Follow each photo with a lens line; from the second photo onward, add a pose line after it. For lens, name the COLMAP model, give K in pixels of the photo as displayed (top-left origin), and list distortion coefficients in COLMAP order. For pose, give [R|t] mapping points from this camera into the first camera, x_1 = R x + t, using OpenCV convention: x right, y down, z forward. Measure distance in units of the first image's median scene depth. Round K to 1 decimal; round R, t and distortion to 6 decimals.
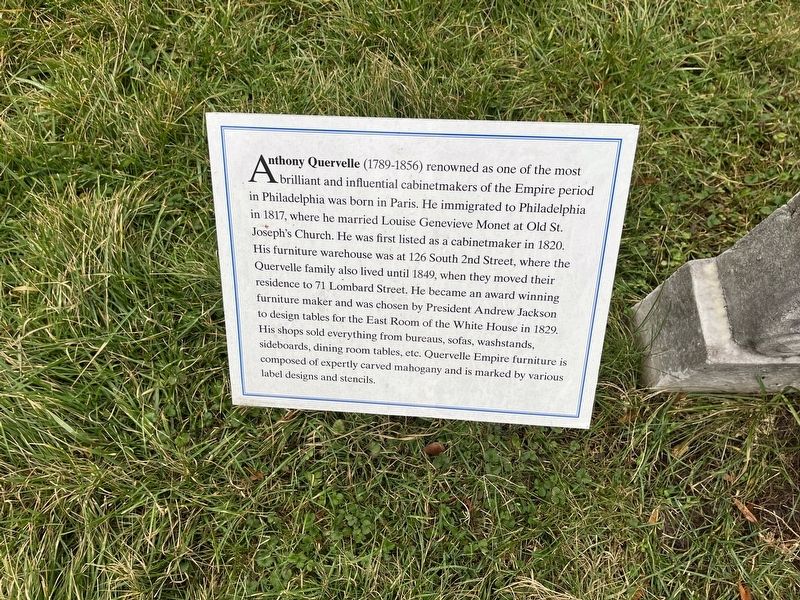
lens RADIAL K [[604.4, 0, 400.0], [0, 604.4, 300.0], [0, 0, 1]] dist [0.058472, -0.003626]
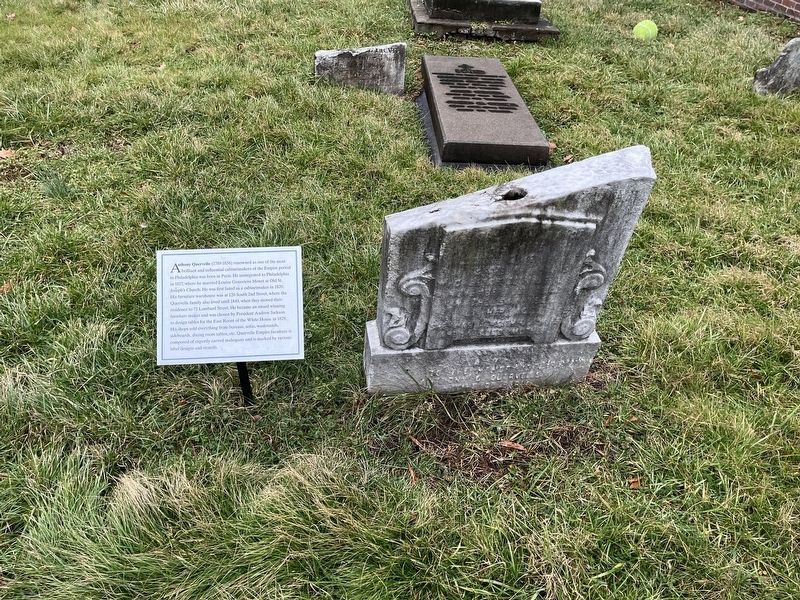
lens RADIAL K [[604.4, 0, 400.0], [0, 604.4, 300.0], [0, 0, 1]] dist [0.058472, -0.003626]
pose [[0.990226, -0.054998, 0.128171, 0.425906], [0.109110, 0.877897, -0.466253, 1.309374], [-0.086878, 0.475681, 0.875317, -1.469350]]
